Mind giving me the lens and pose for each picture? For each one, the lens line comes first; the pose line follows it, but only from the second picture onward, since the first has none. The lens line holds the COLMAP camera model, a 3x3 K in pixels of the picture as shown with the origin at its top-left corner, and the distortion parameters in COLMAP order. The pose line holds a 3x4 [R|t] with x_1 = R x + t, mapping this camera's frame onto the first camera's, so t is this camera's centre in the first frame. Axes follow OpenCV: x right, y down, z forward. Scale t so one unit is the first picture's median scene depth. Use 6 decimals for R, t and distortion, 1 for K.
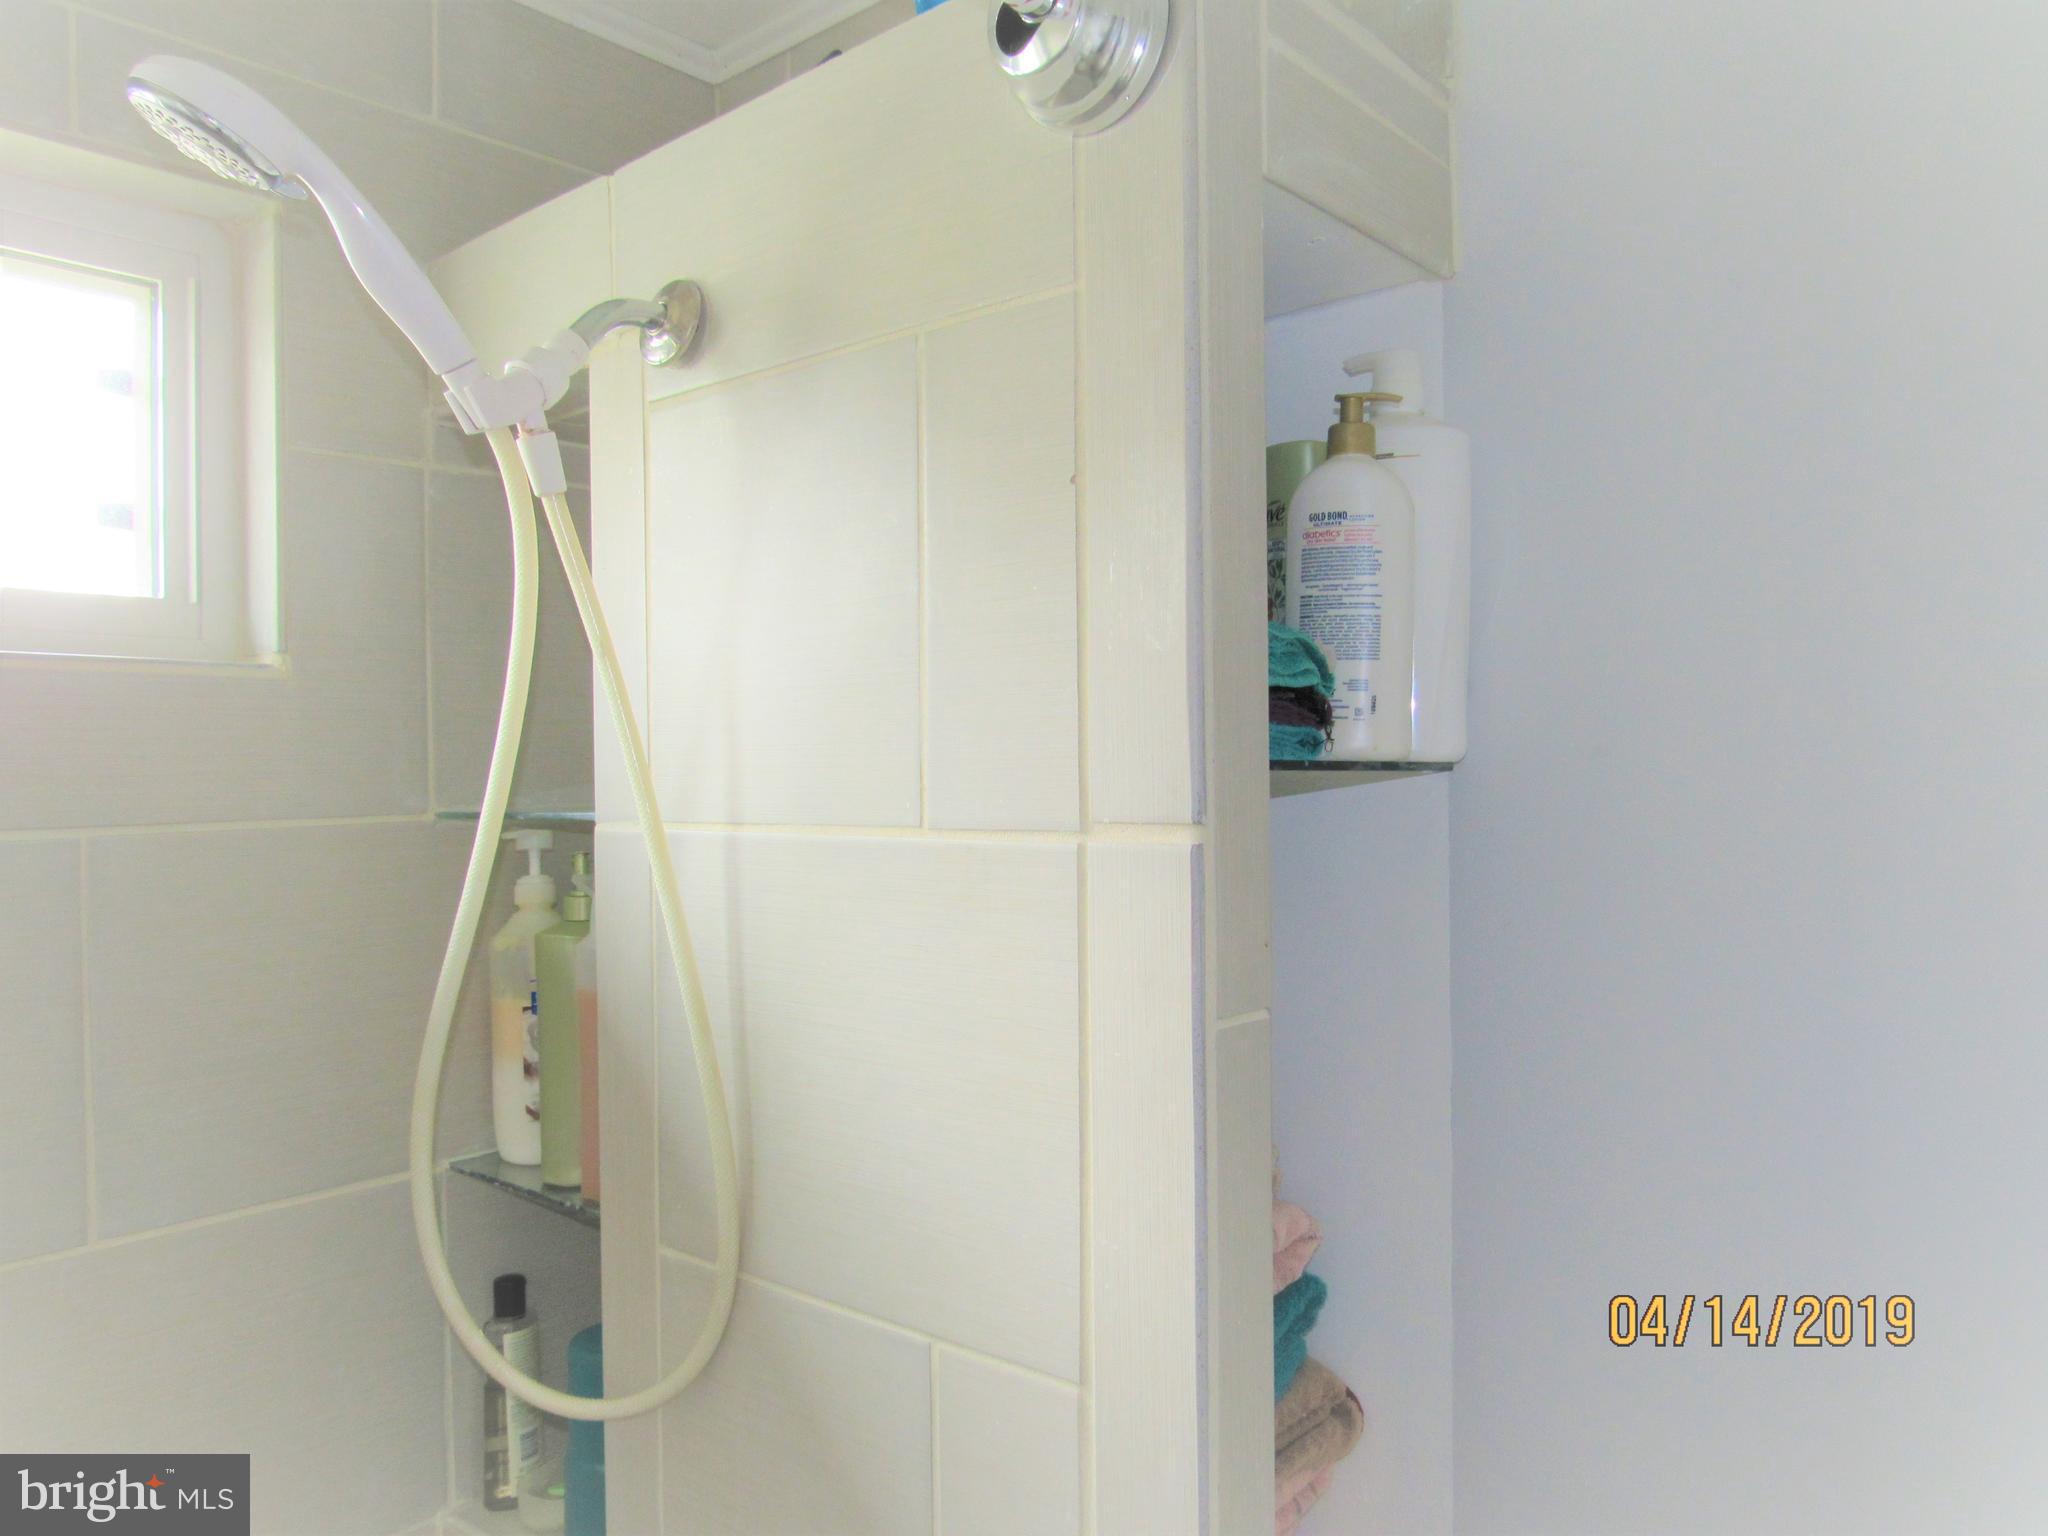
lens RADIAL K [[1460.7, 0, 1024.0], [0, 1460.7, 768.0], [0, 0, 1]] dist [-0.030385, 0.001927]
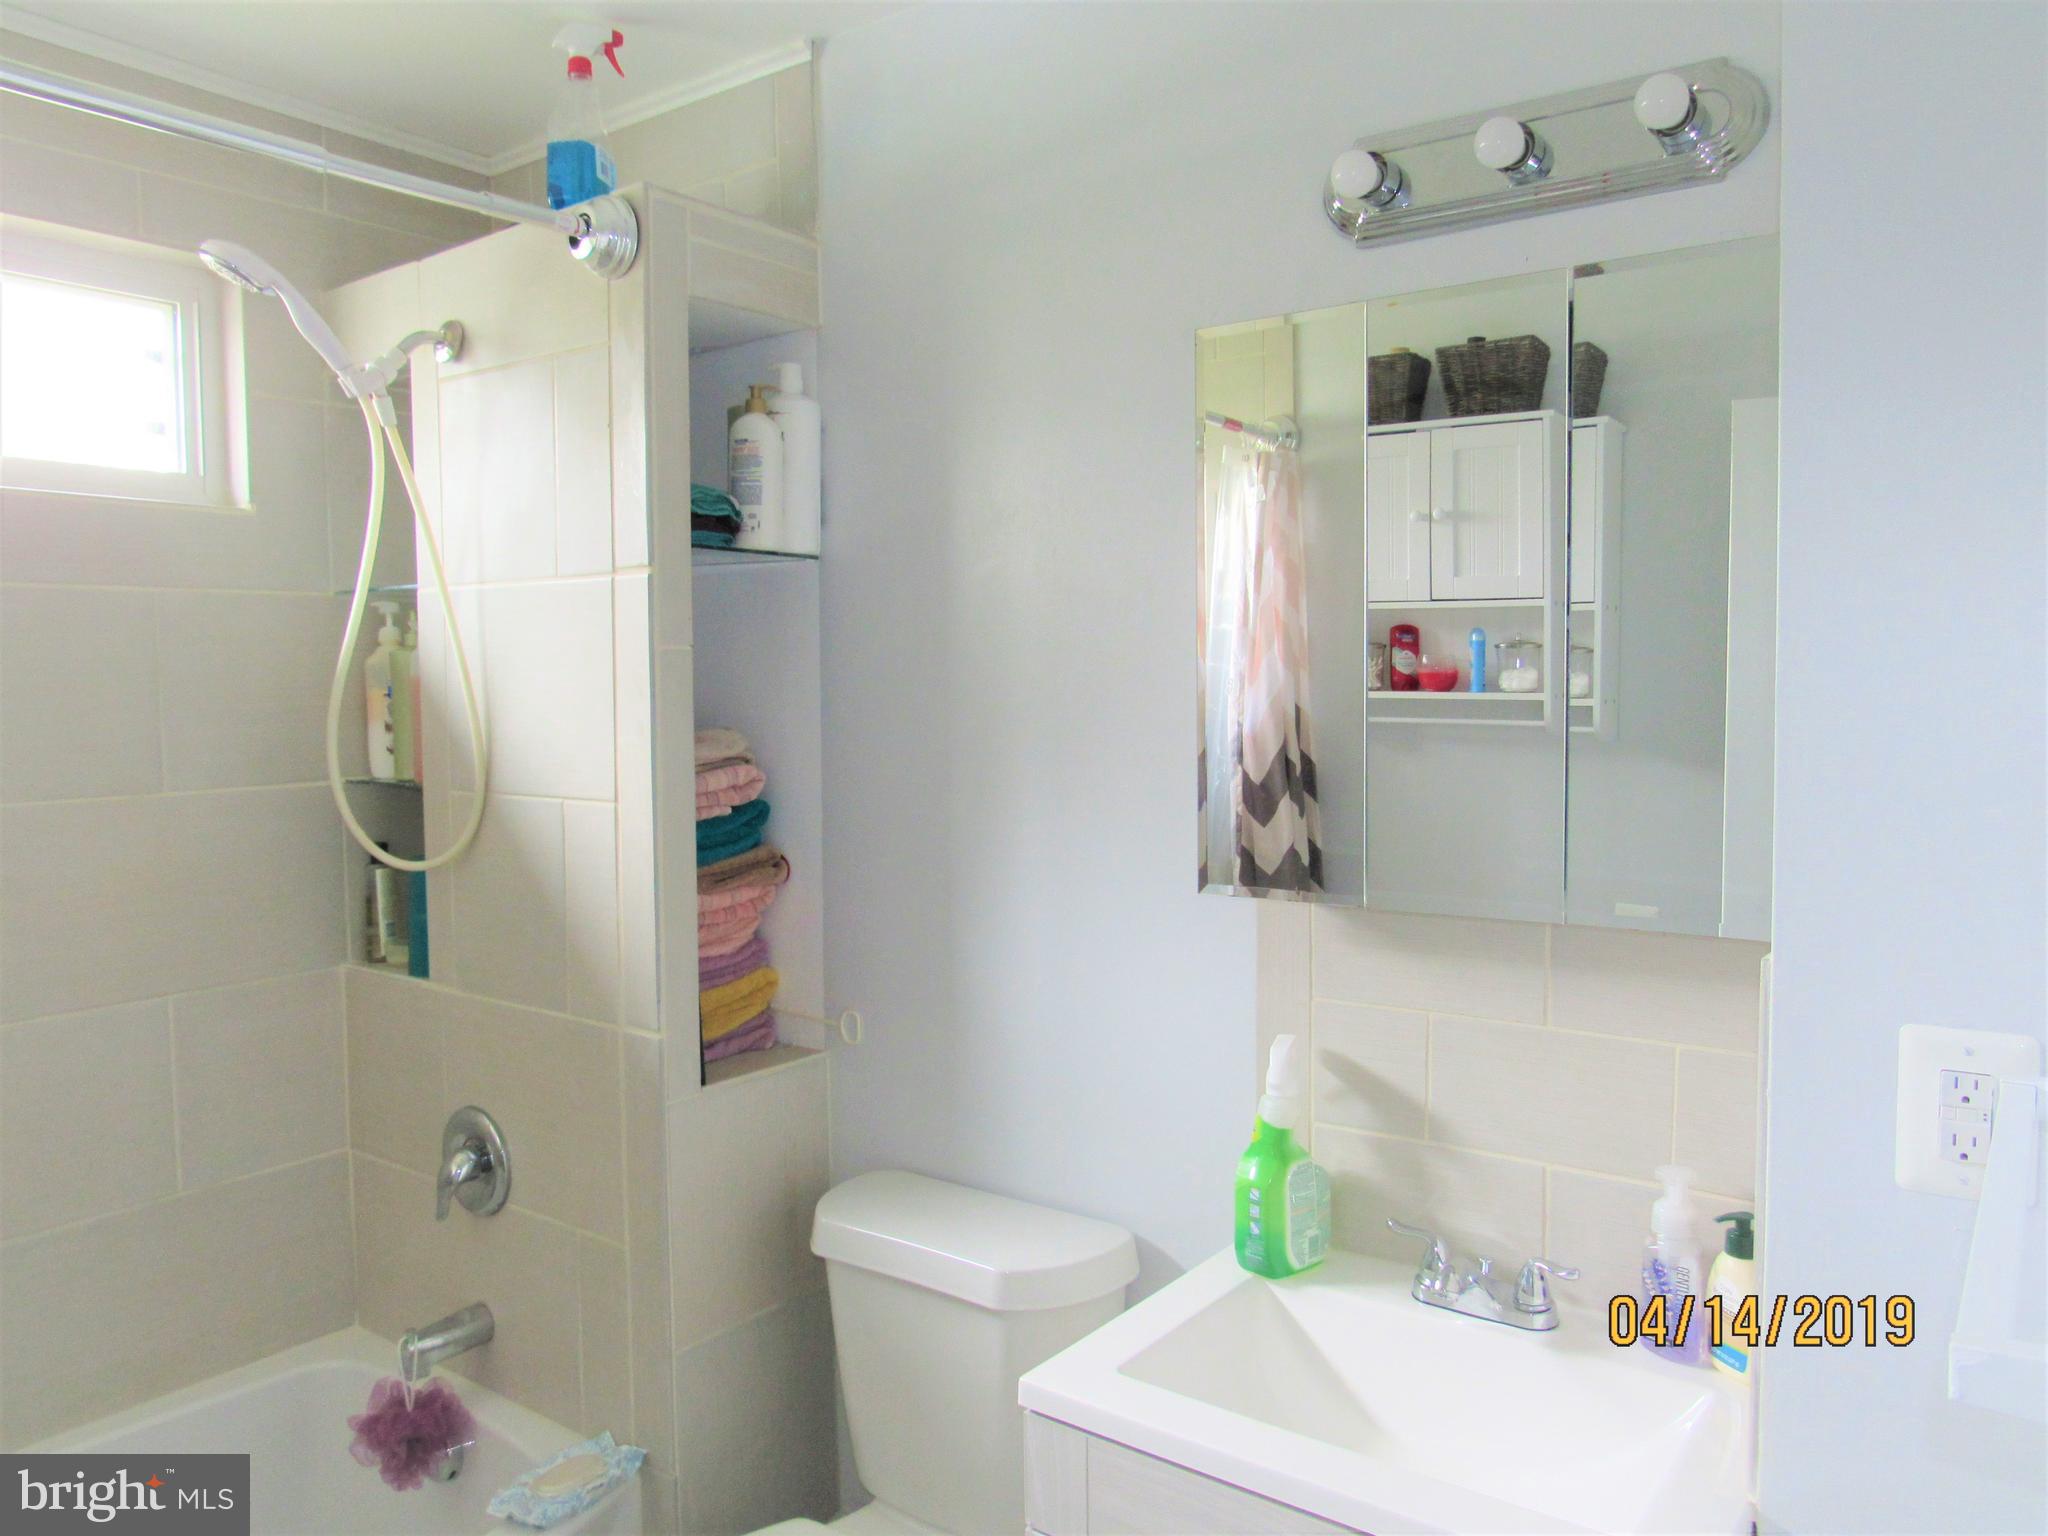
lens RADIAL K [[1460.7, 0, 1024.0], [0, 1460.7, 768.0], [0, 0, 1]] dist [-0.030385, 0.001927]
pose [[0.997498, 0.000688, 0.070685, 0.443423], [-0.005168, 0.997986, 0.063224, 0.170669], [-0.070499, -0.063431, 0.995493, -1.187263]]
